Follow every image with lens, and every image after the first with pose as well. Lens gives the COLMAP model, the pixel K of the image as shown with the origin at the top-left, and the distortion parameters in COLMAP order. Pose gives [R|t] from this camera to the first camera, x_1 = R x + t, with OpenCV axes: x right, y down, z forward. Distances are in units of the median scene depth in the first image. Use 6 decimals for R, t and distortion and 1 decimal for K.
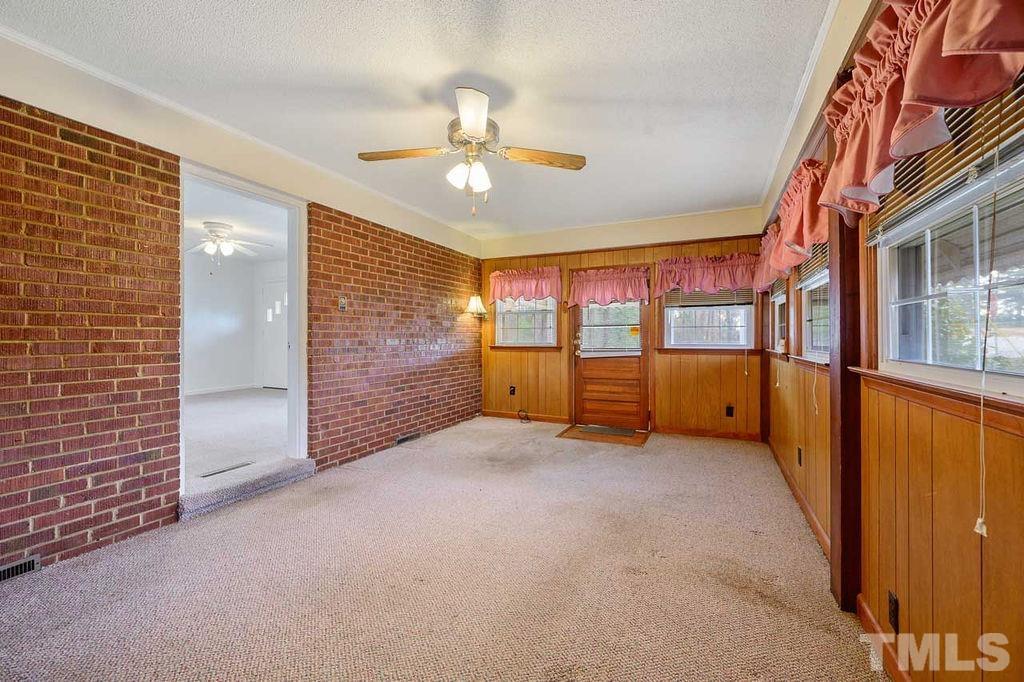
lens RADIAL K [[408.2, 0, 510.4], [0, 408.2, 337.3], [0, 0, 1]] dist [0.000937, -0.000140]
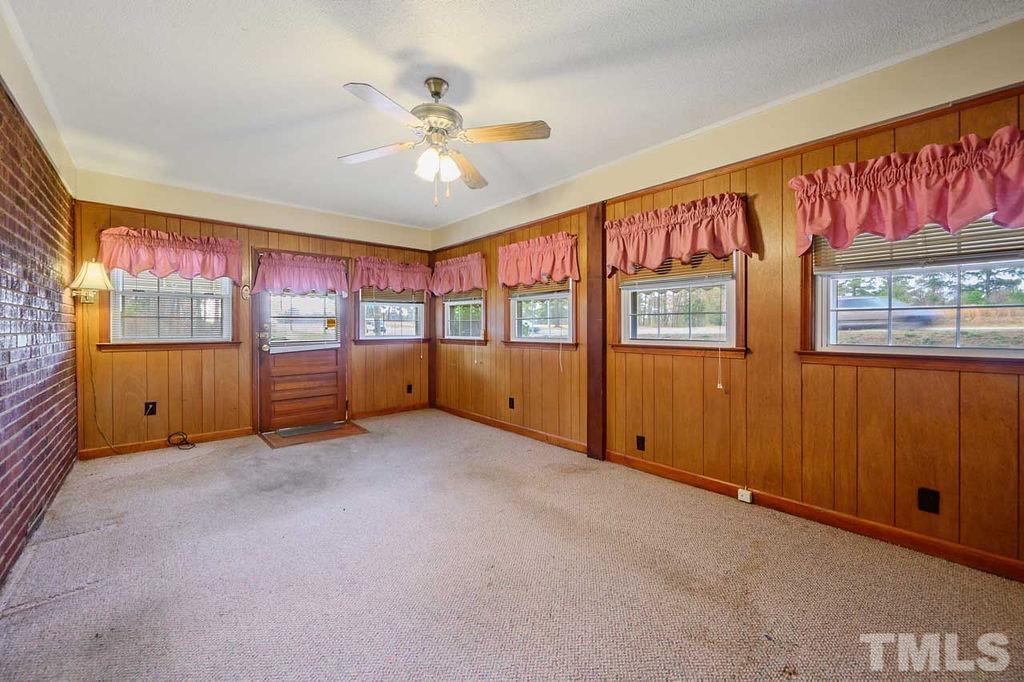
lens RADIAL K [[408.2, 0, 507.5], [0, 408.2, 332.6], [0, 0, 1]] dist [0.000937, -0.000140]
pose [[0.396088, -0.011436, 0.918141, -0.436214], [0.001257, 0.999928, 0.011913, -0.003587], [-0.918212, -0.003565, 0.396074, 0.213553]]
